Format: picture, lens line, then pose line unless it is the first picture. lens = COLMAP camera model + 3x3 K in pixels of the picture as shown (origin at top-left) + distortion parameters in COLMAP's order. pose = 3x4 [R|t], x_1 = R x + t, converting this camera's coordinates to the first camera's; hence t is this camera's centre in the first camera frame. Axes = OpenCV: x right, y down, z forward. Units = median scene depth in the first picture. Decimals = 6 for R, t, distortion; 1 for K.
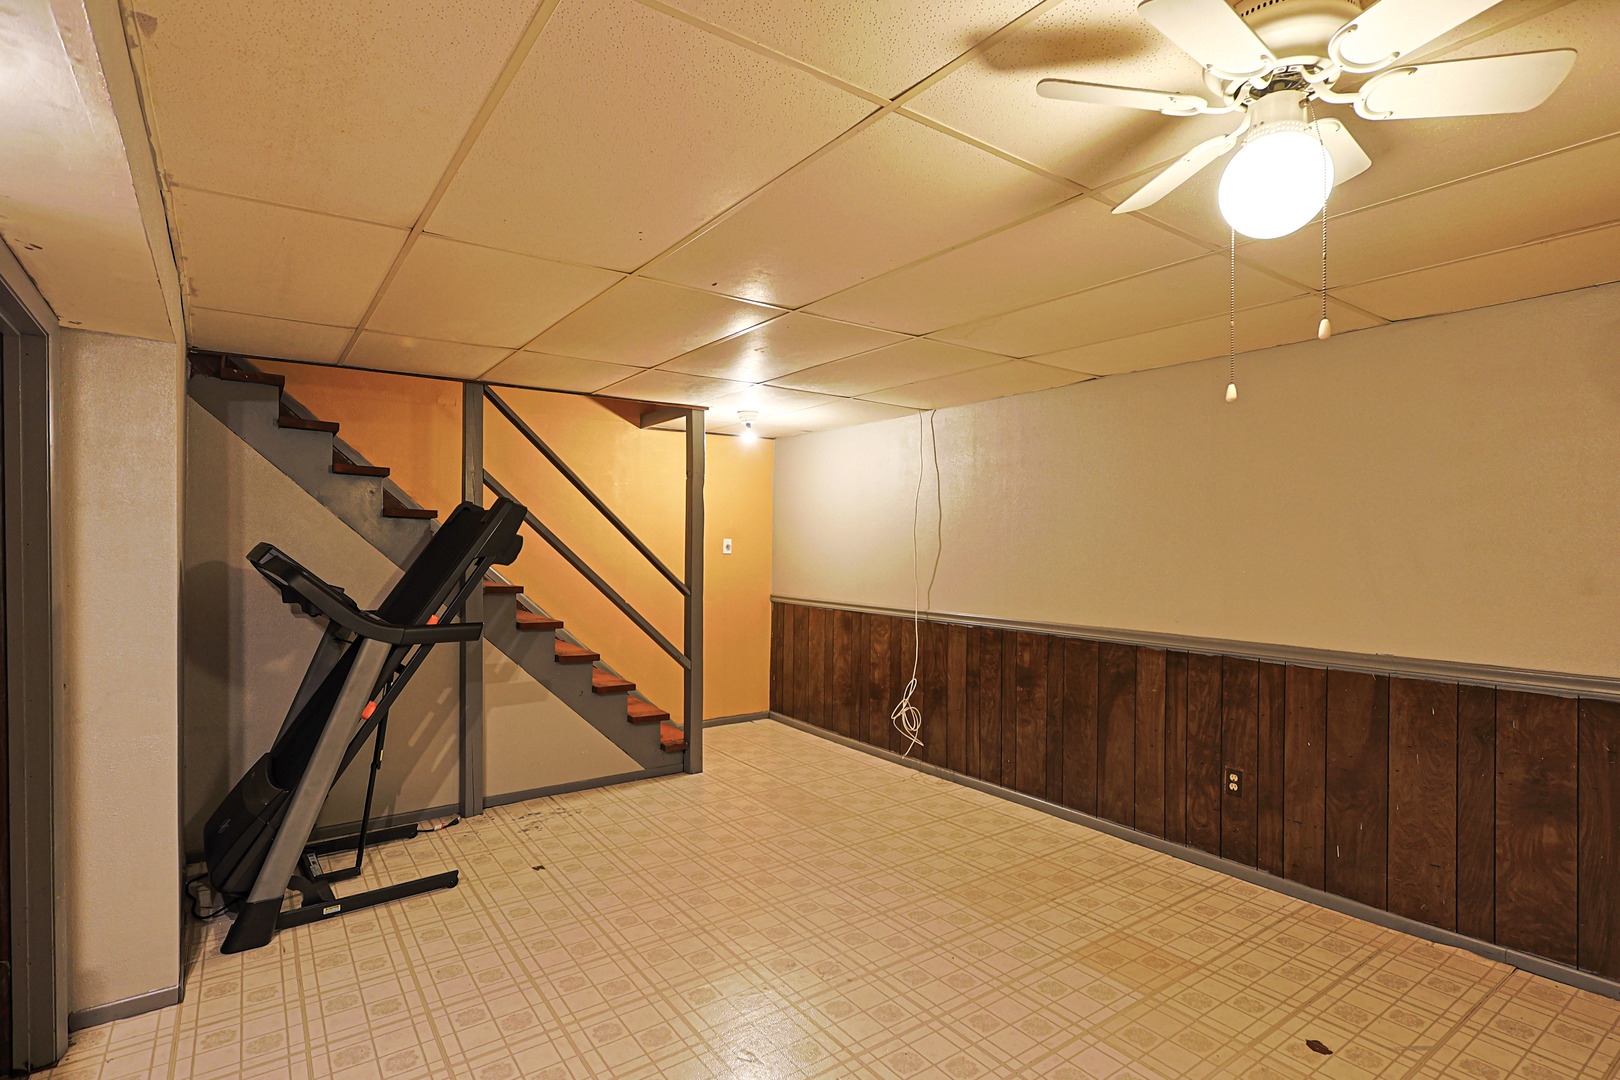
lens RADIAL K [[809.1, 0, 817.0], [0, 809.1, 544.6], [0, 0, 1]] dist [0.003347, 0.000028]
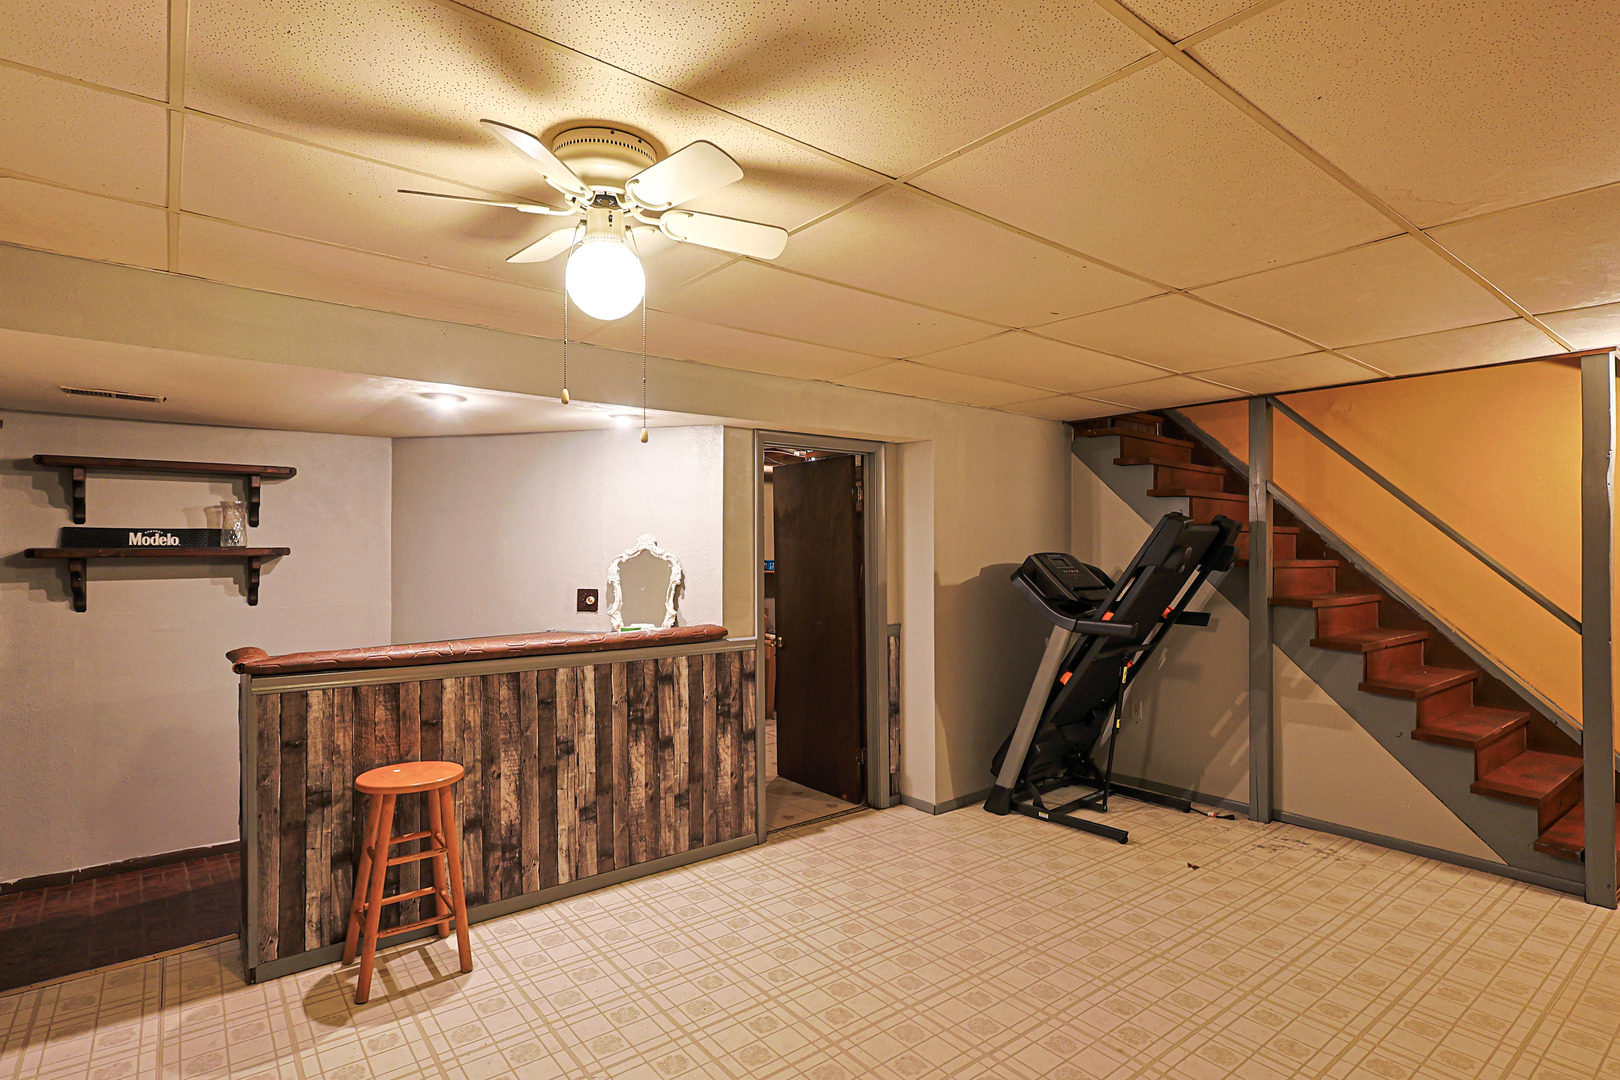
lens RADIAL K [[809.1, 0, 811.1], [0, 809.1, 543.5], [0, 0, 1]] dist [0.003347, 0.000028]
pose [[0.044722, -0.007752, -0.998969, 0.591165], [-0.005121, 0.999955, -0.007989, -0.004615], [0.998986, 0.005473, 0.044680, 0.400956]]
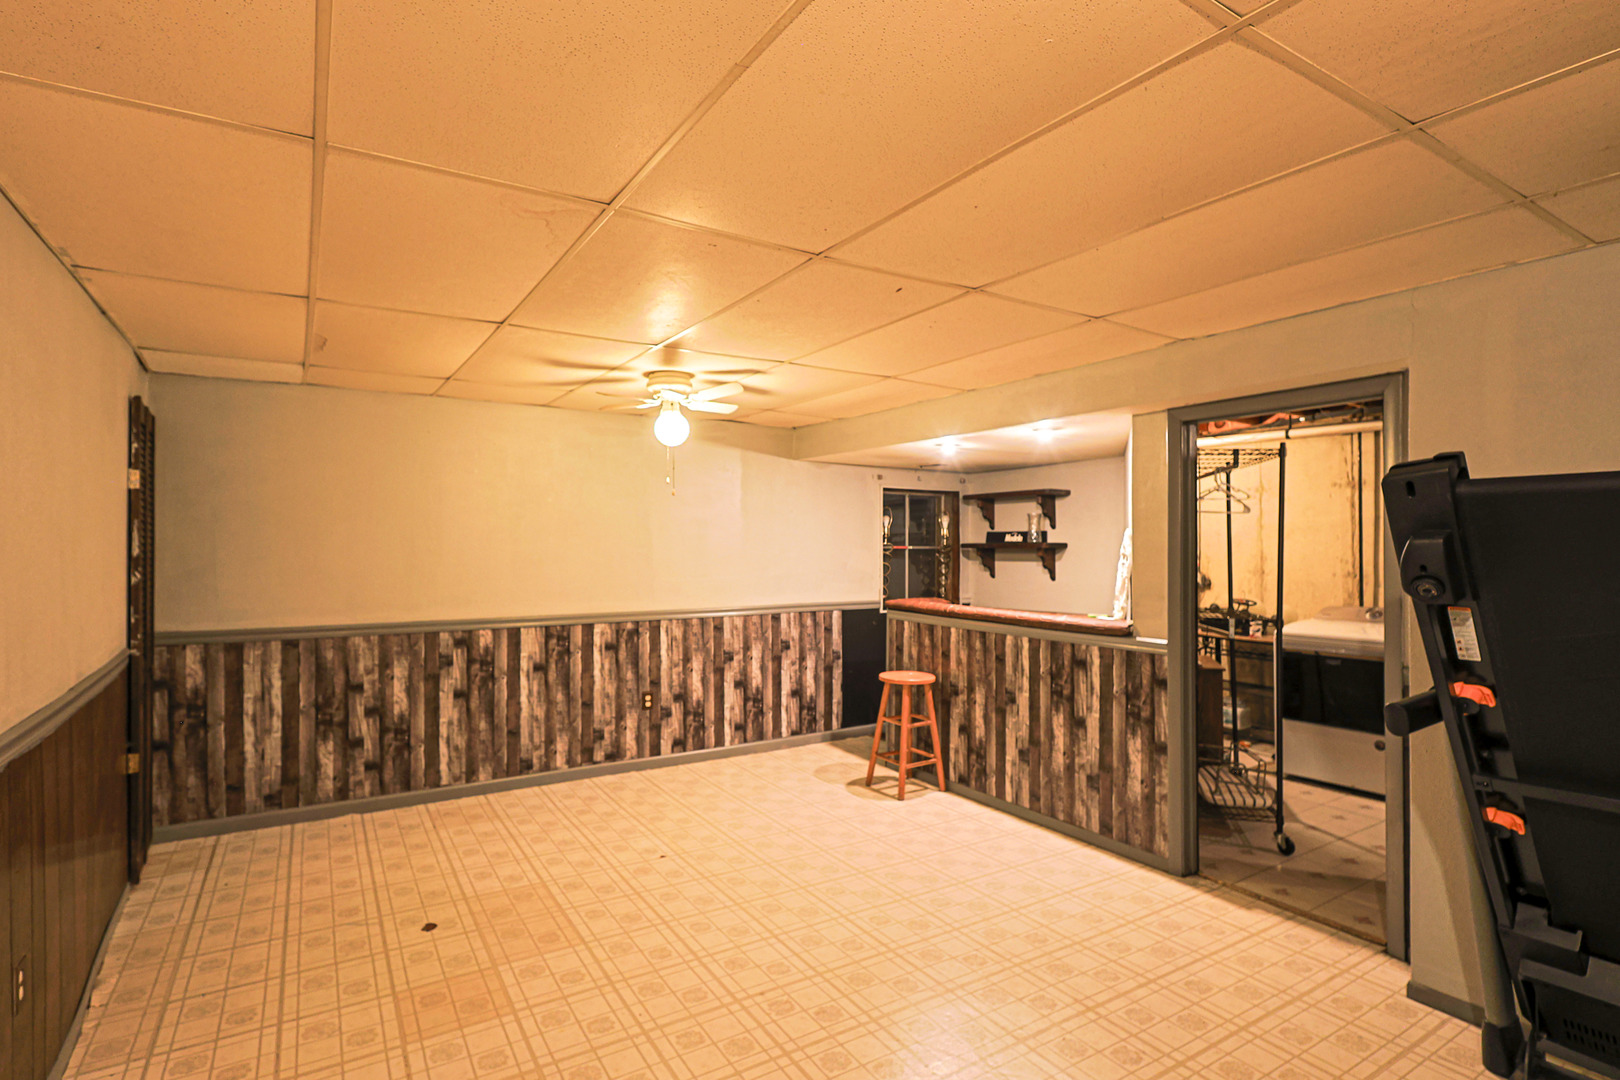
lens RADIAL K [[809.1, 0, 806.5], [0, 809.1, 539.5], [0, 0, 1]] dist [0.003347, 0.000028]
pose [[-0.998311, -0.004388, 0.057931, -0.048320], [-0.004368, 0.999990, 0.000473, -0.008815], [-0.057933, 0.000219, -0.998320, 1.280035]]
